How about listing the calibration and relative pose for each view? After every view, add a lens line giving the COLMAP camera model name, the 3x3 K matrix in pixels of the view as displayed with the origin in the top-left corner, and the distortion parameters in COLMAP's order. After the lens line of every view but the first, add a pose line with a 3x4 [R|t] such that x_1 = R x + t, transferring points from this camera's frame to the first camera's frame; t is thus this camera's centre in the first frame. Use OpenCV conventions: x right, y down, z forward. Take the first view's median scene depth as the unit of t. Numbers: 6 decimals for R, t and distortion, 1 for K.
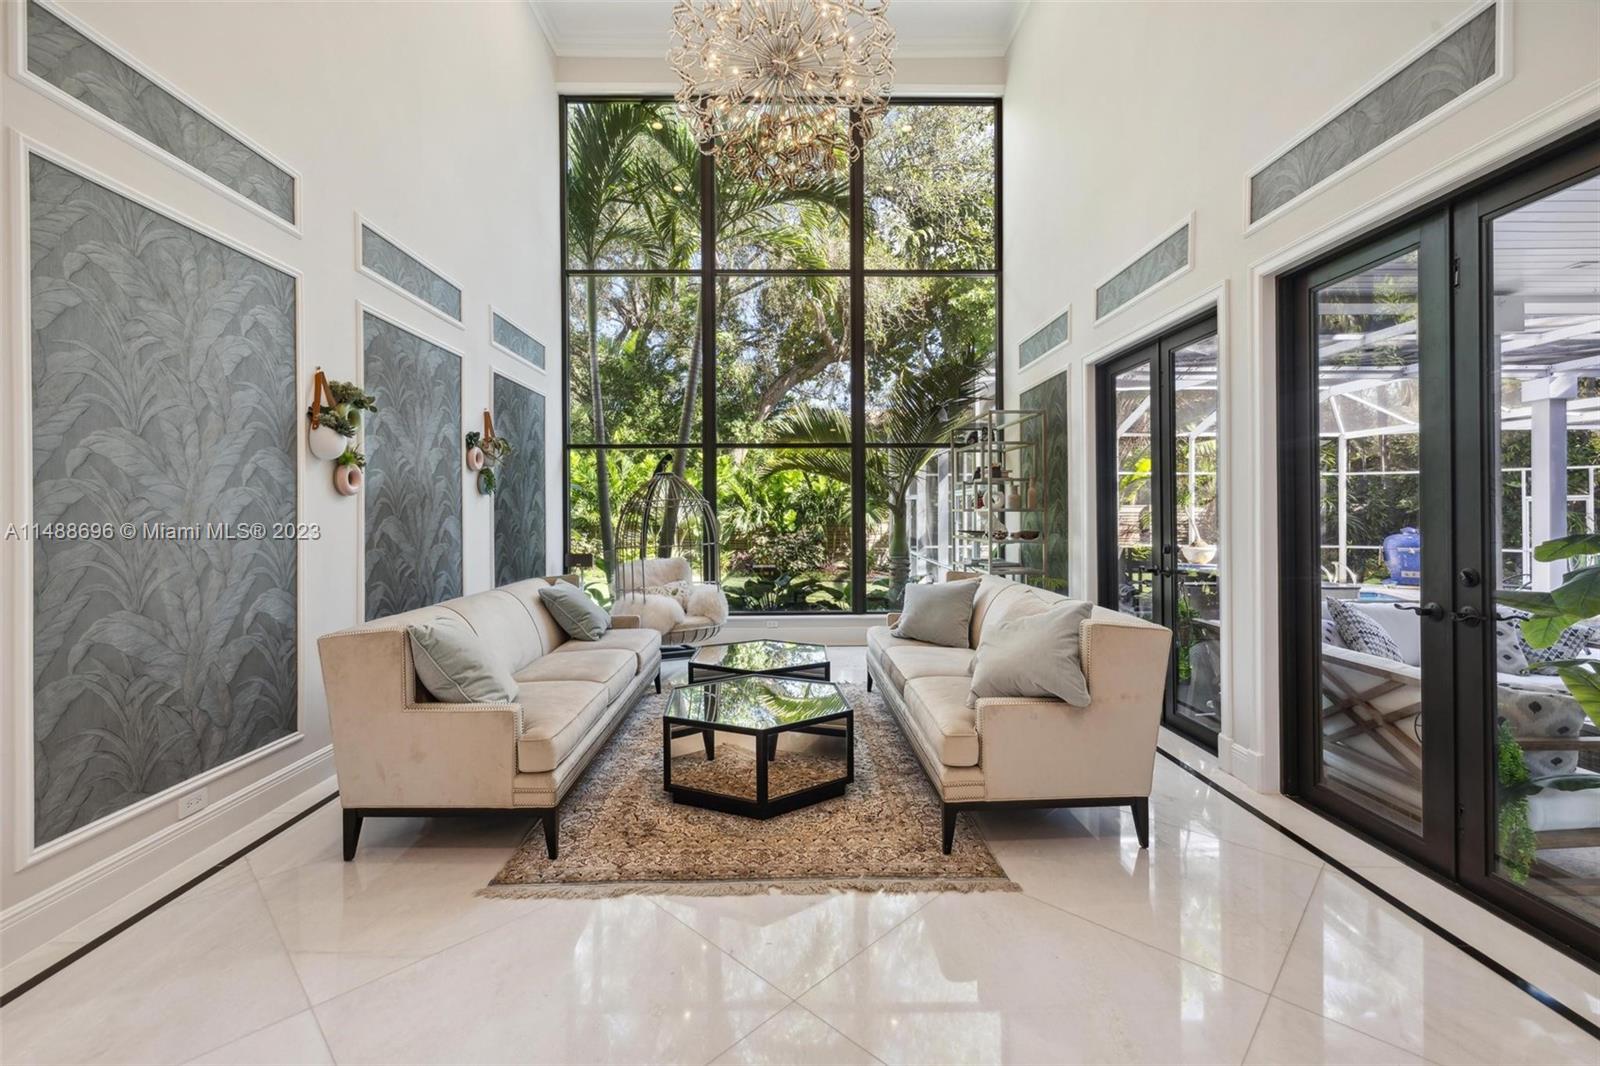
lens RADIAL K [[677.2, 0, 795.2], [0, 677.2, 522.1], [0, 0, 1]] dist [-0.002326, 0.000156]
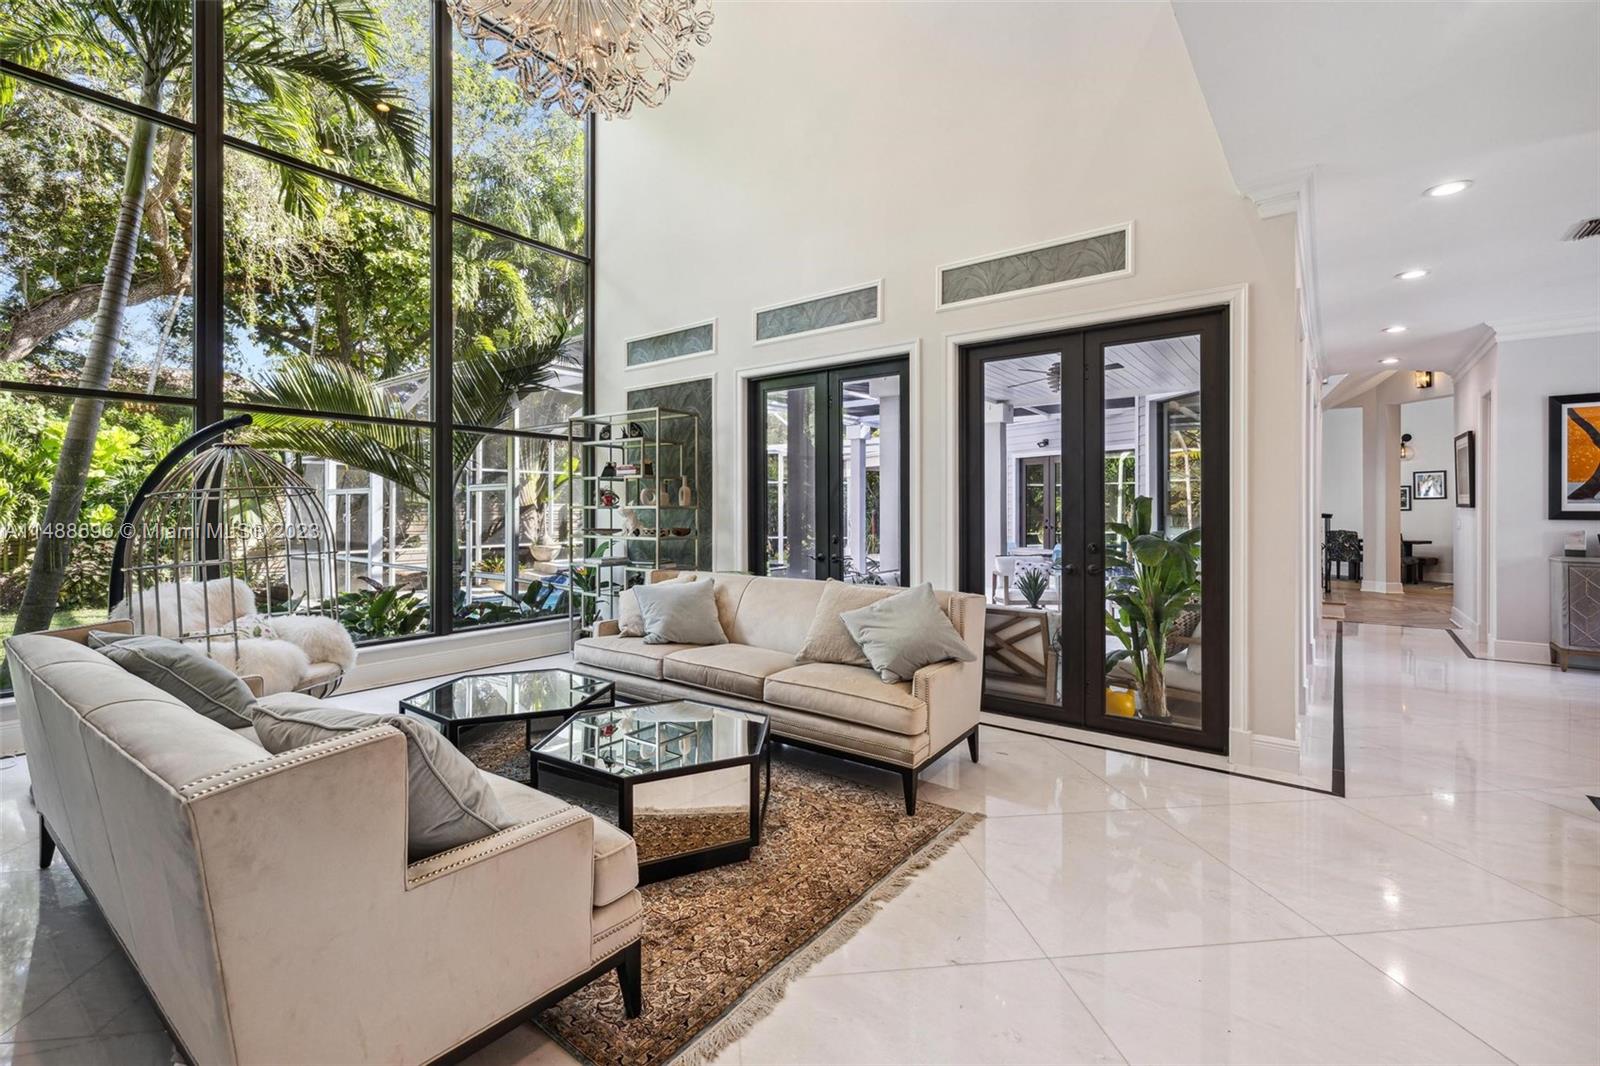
lens RADIAL K [[693.2, 0, 796.7], [0, 693.2, 521.1], [0, 0, 1]] dist [-0.002503, -0.000048]
pose [[0.627106, -0.006977, 0.778903, -0.685201], [0.006492, 0.999972, 0.003730, -0.001802], [-0.778907, 0.002718, 0.627133, 0.373738]]
